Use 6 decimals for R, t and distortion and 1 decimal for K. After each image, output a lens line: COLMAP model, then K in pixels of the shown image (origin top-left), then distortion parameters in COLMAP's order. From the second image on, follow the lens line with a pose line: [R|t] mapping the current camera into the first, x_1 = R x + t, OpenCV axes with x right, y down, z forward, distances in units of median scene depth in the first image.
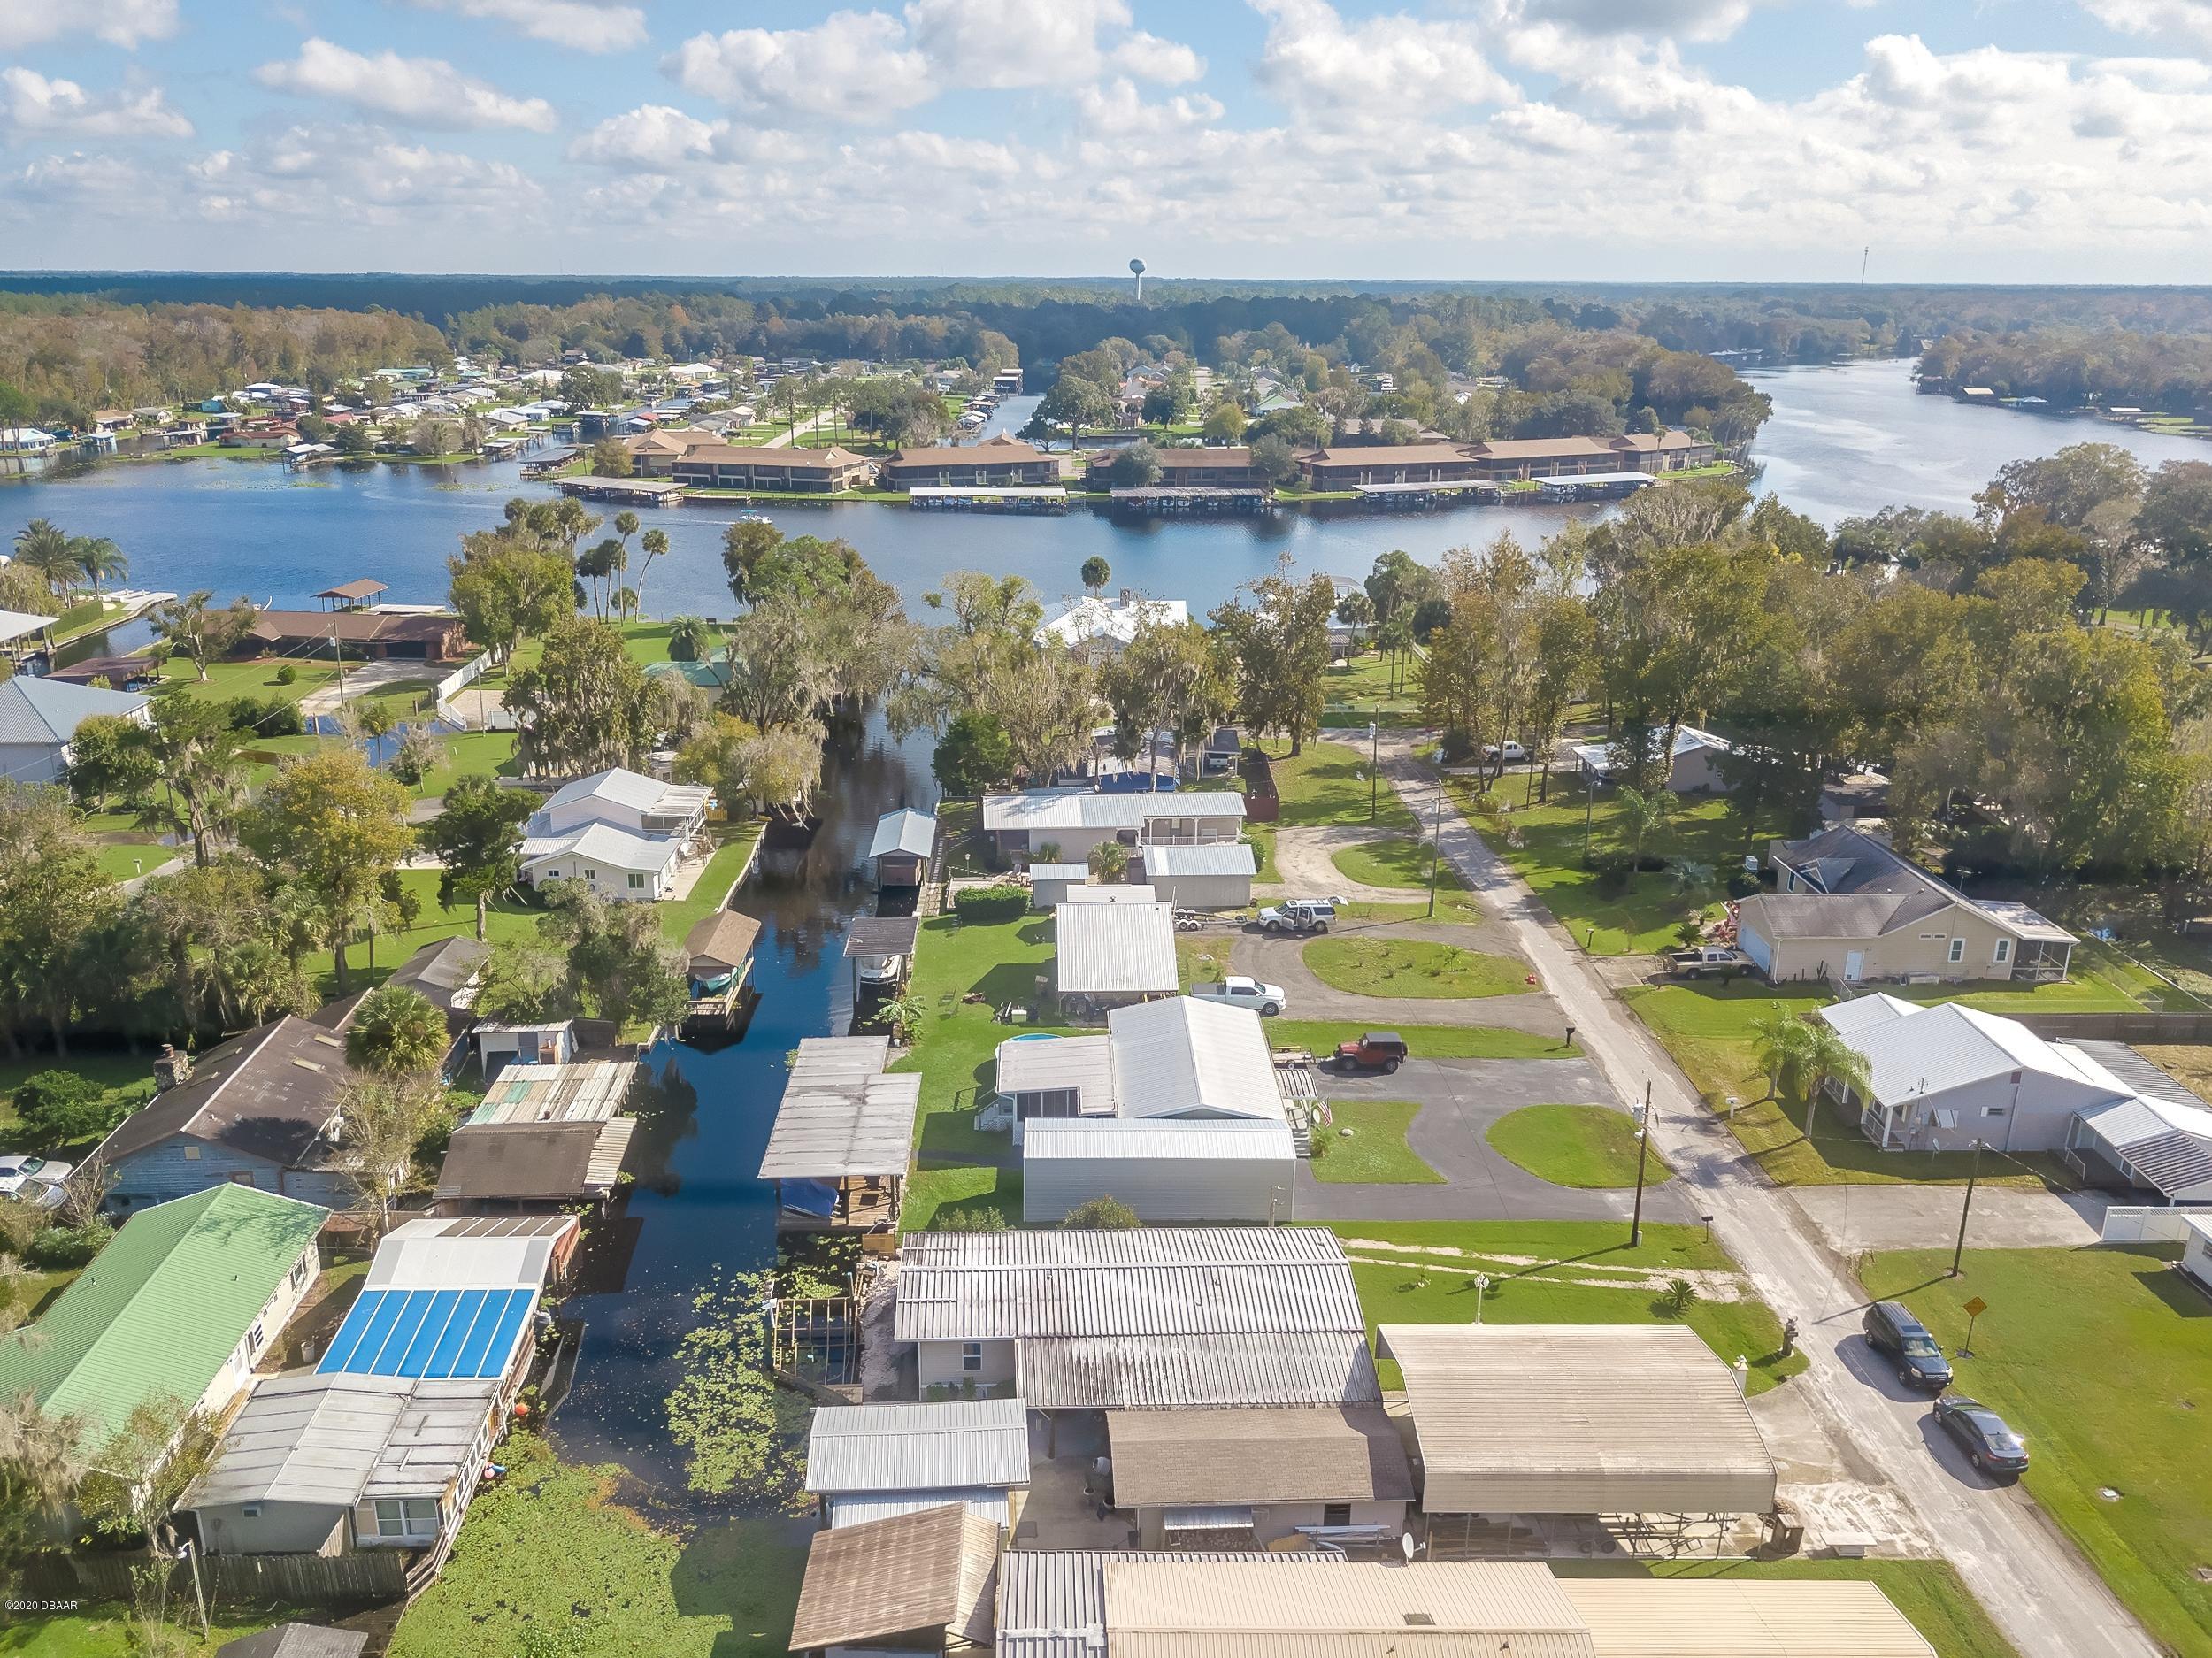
lens RADIAL K [[1743.6, 0, 1054.9], [0, 1743.6, 831.2], [0, 0, 1]] dist [0.003693, -0.007555]
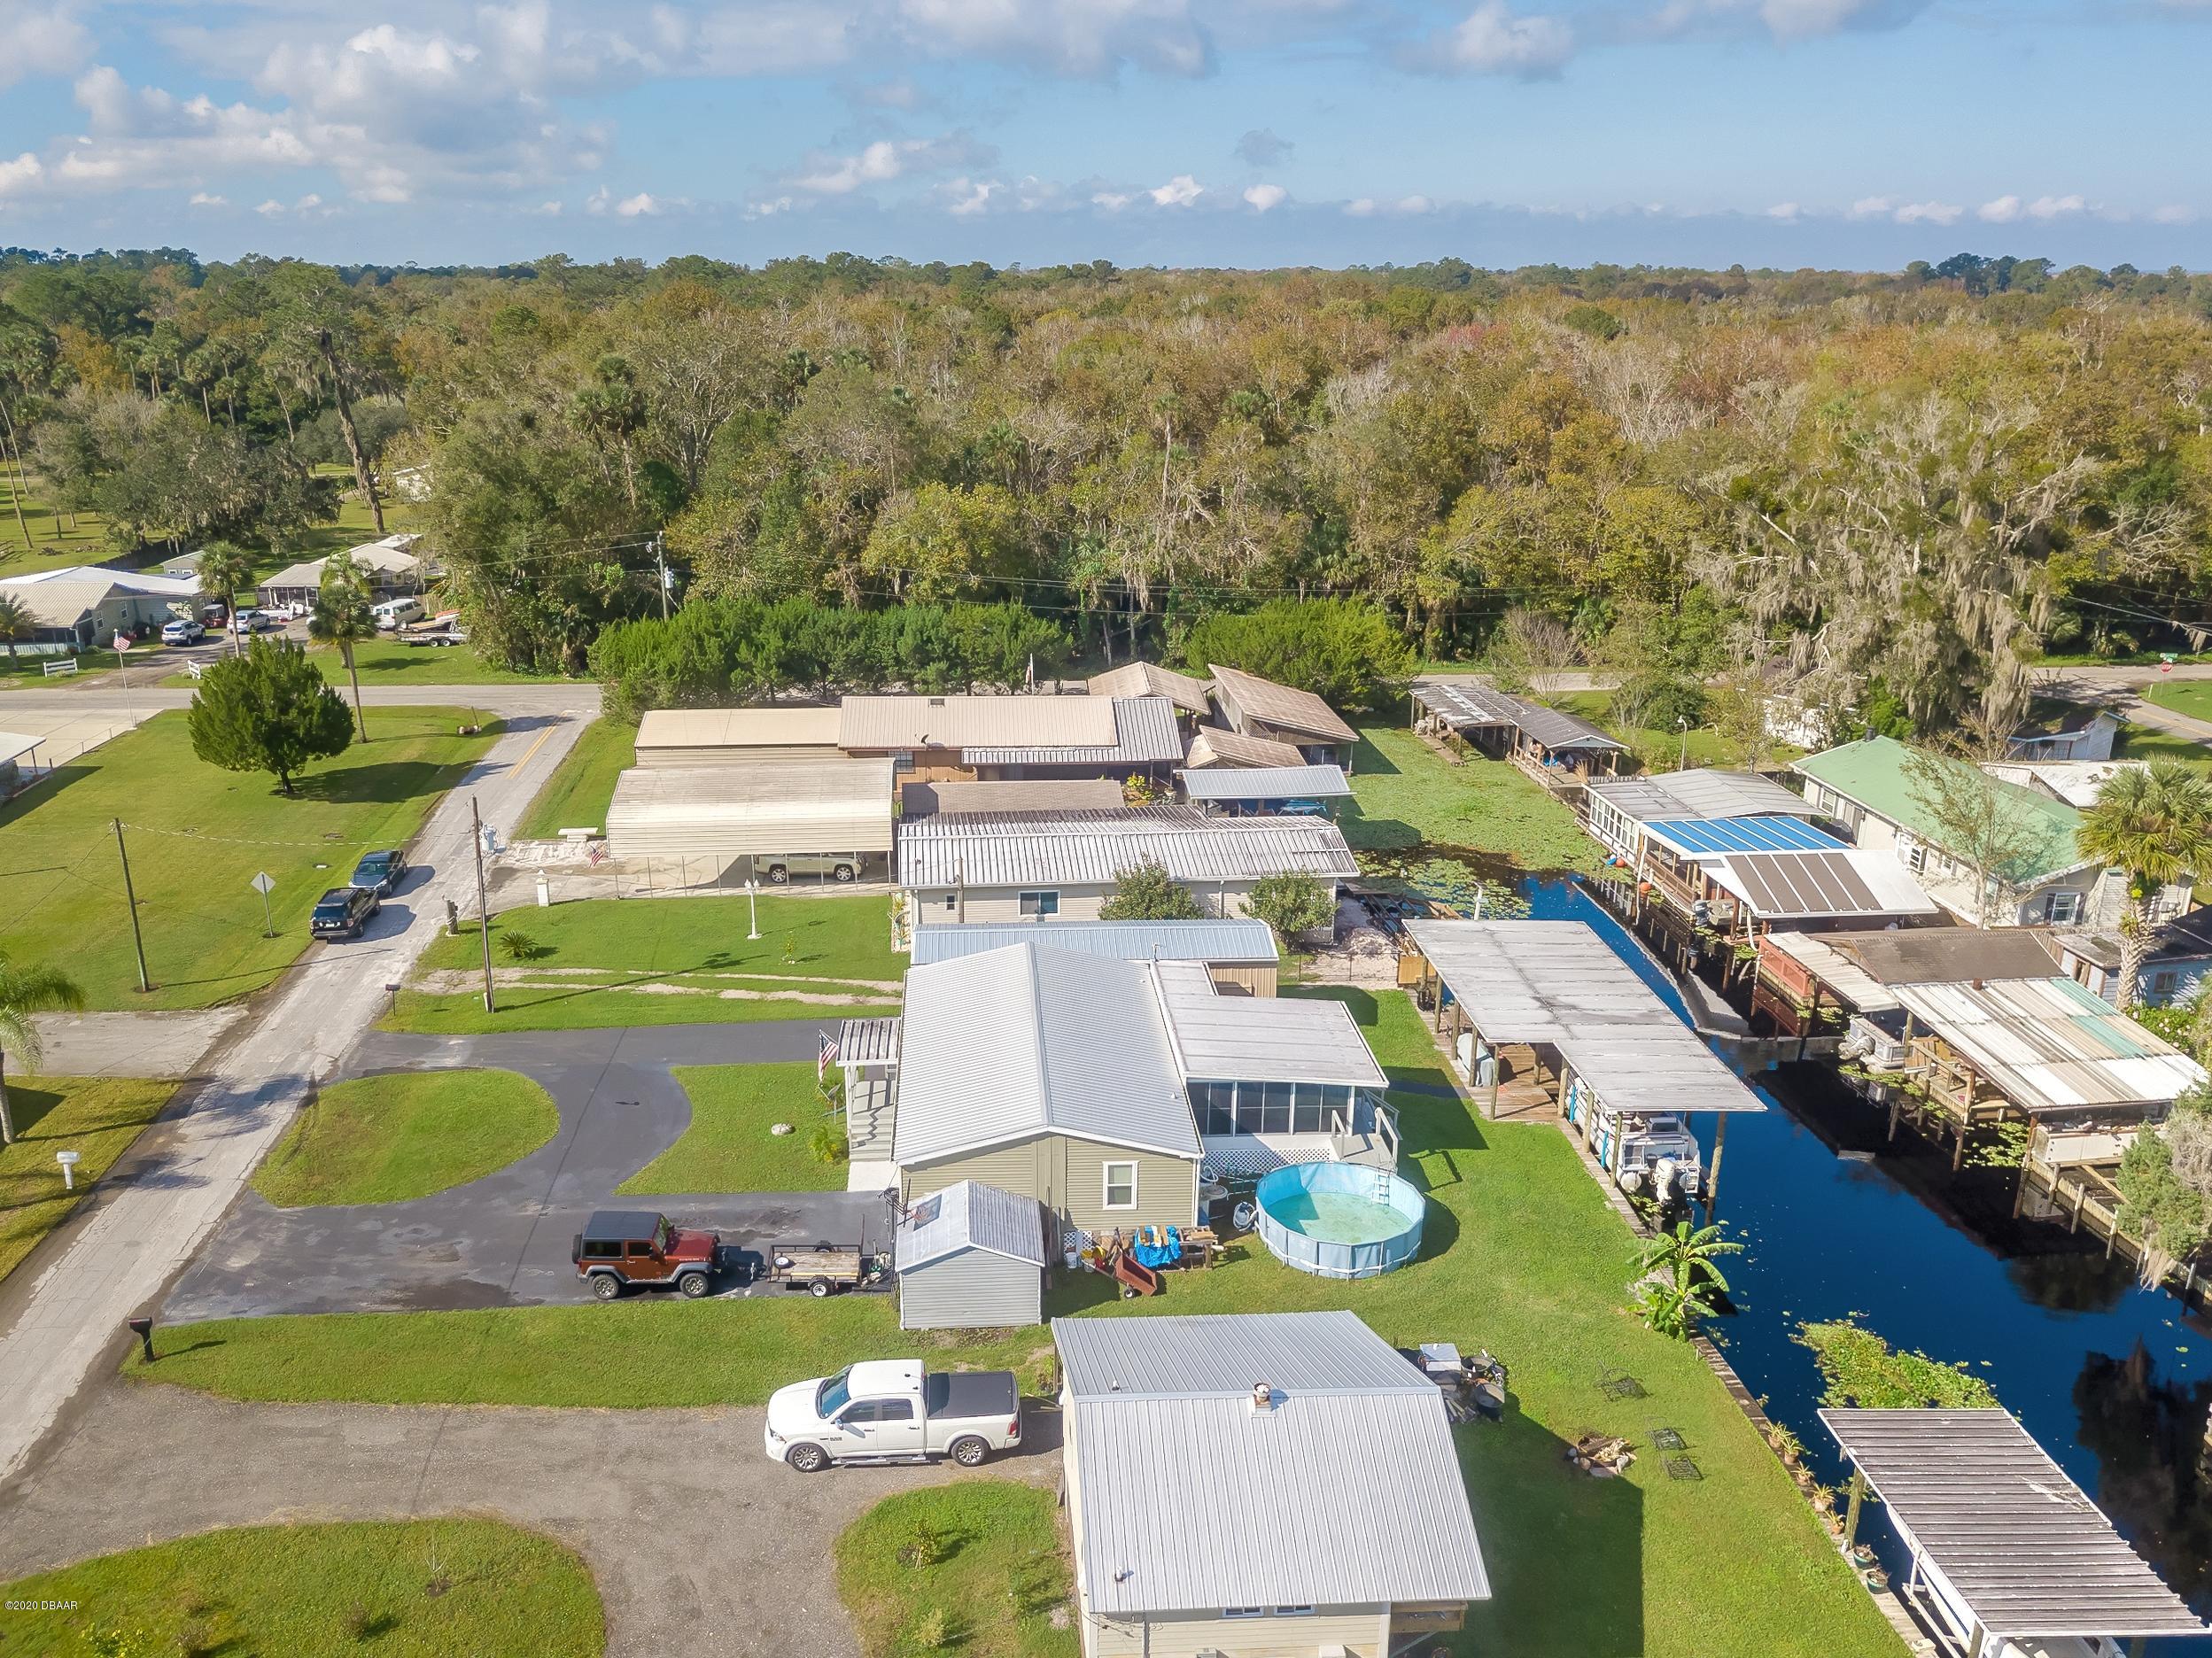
lens RADIAL K [[1743.5, 0, 1054.9], [0, 1743.5, 831.2], [0, 0, 1]] dist [0.003693, -0.007555]
pose [[-0.998747, 0.009232, -0.049194, 0.073515], [-0.020844, 0.816852, 0.576470, -0.190339], [0.045506, 0.576773, -0.815636, 1.040758]]
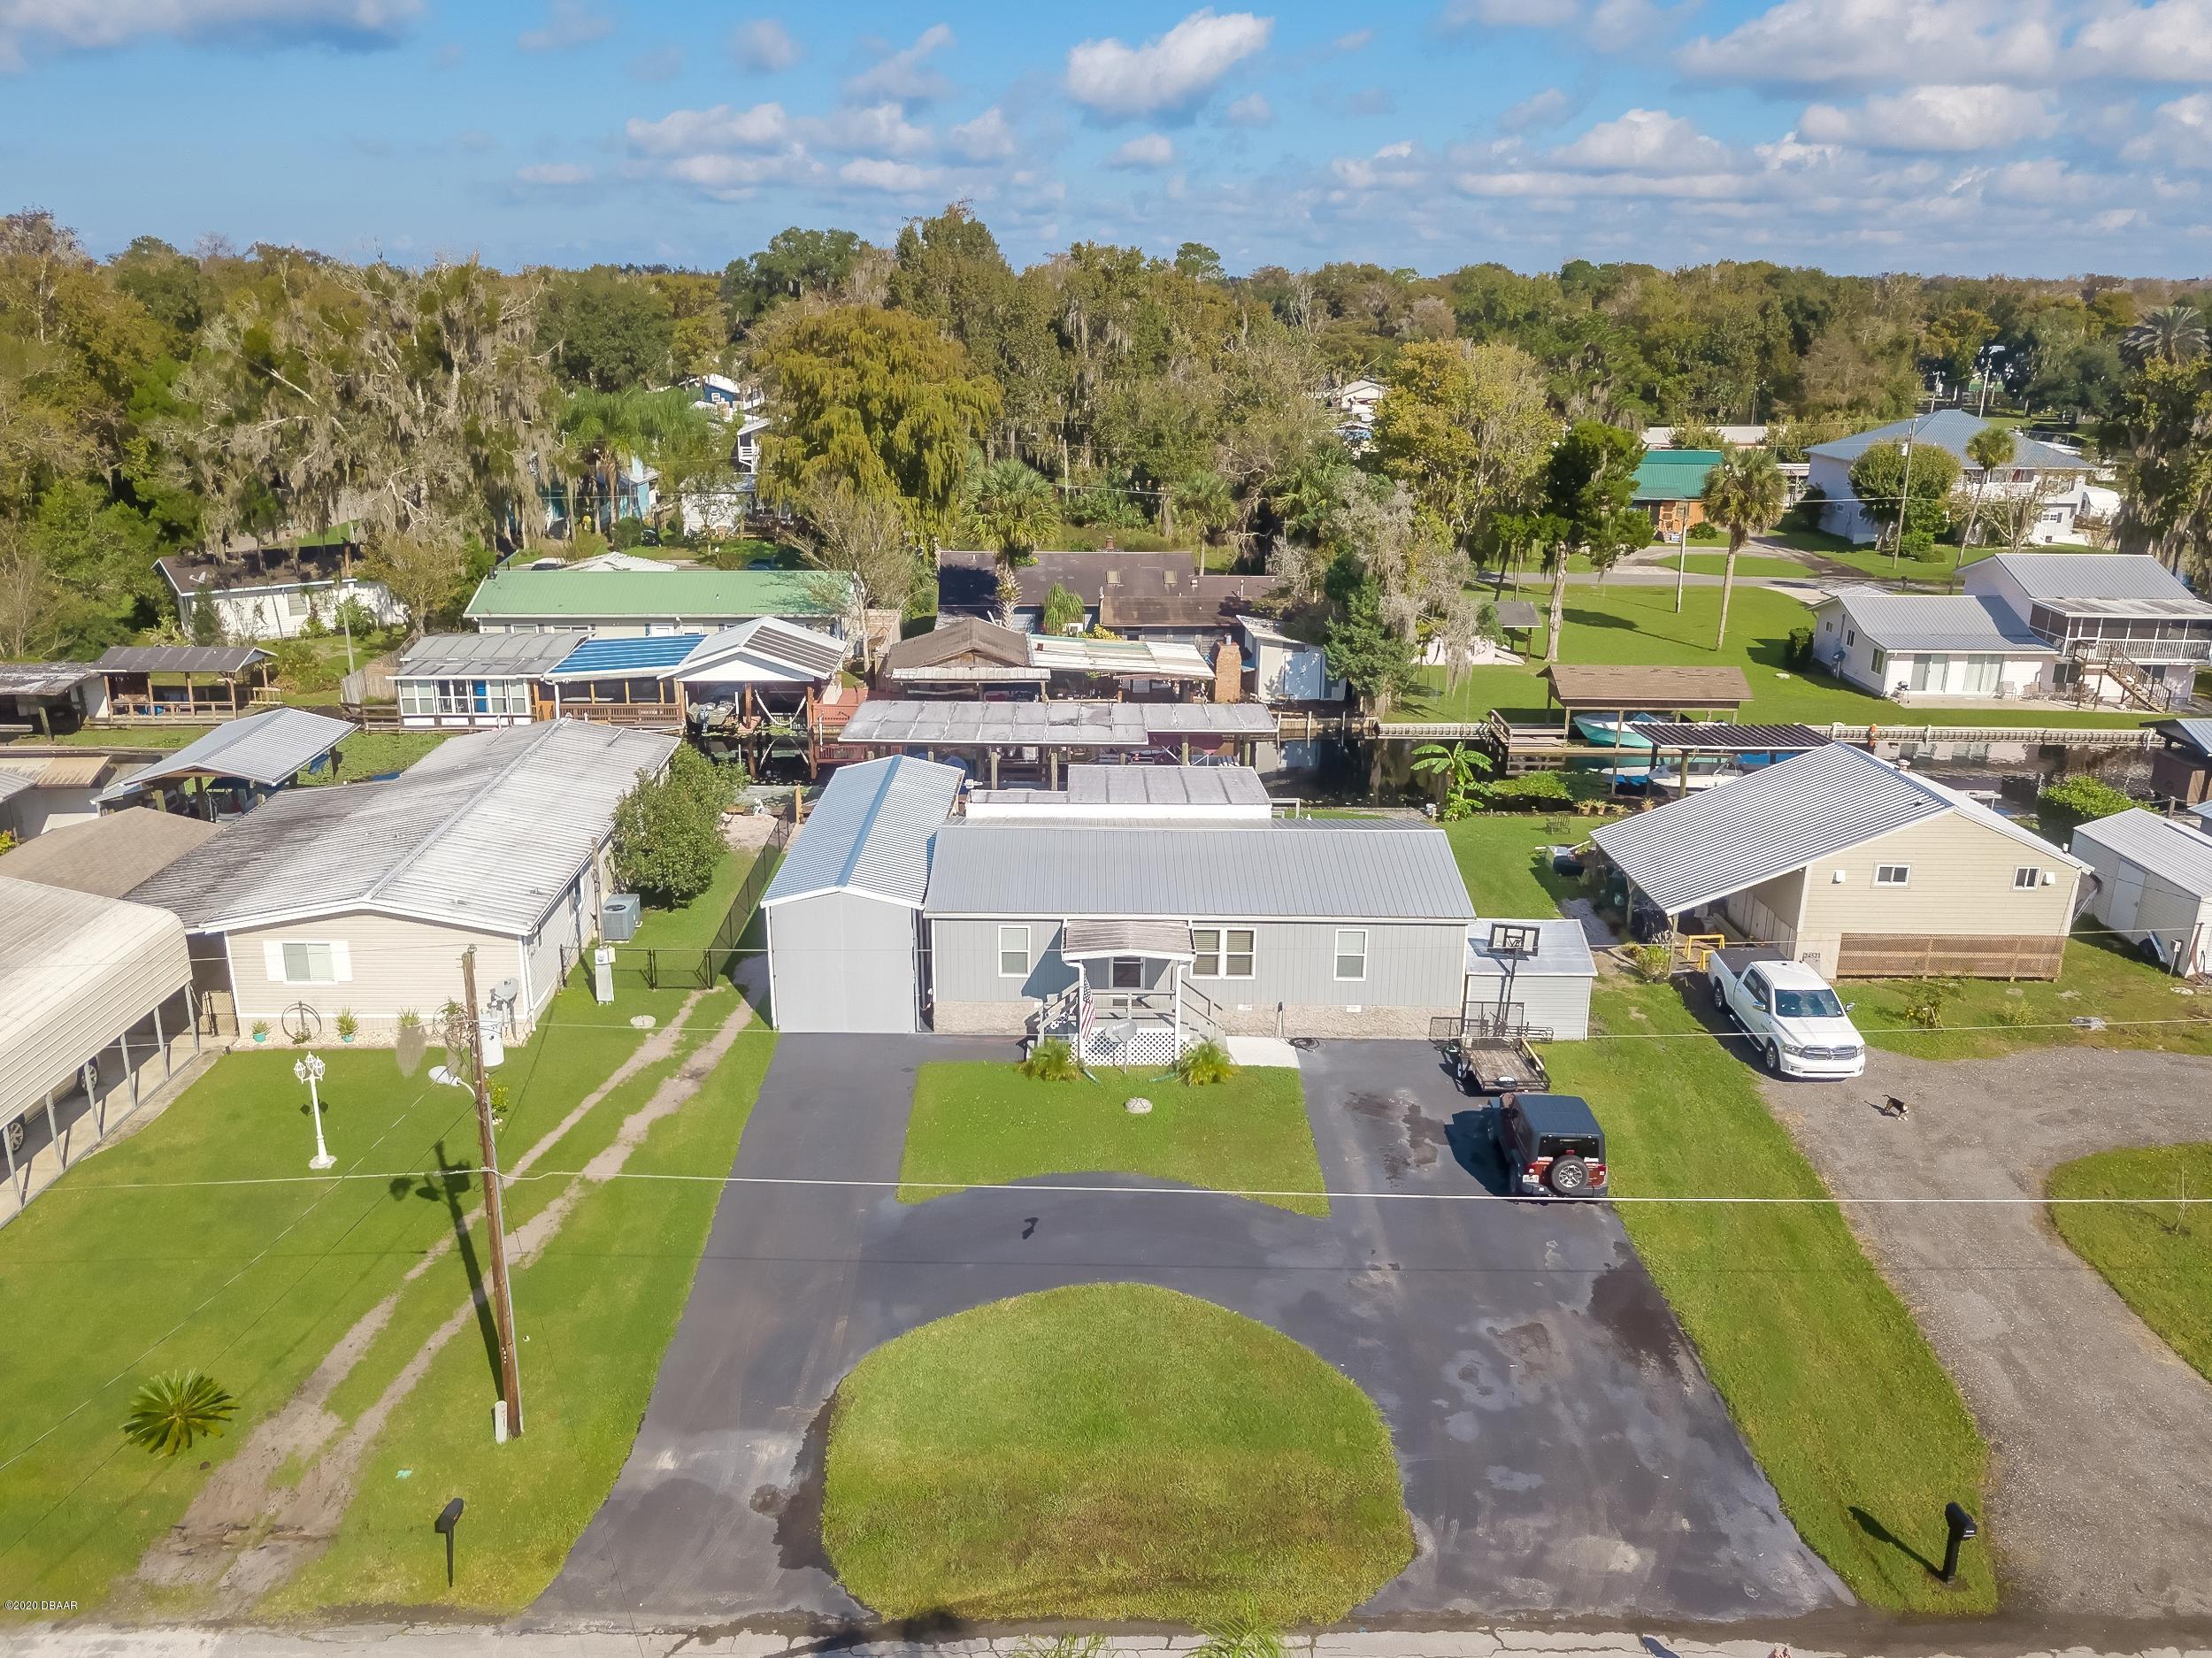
lens RADIAL K [[1743.6, 0, 1054.9], [0, 1743.6, 831.2], [0, 0, 1]] dist [0.003693, -0.007555]
pose [[-0.021254, 0.290083, -0.956765, 0.406612], [-0.305425, 0.909348, 0.282491, -0.003808], [0.951979, 0.298224, 0.069271, 0.672486]]
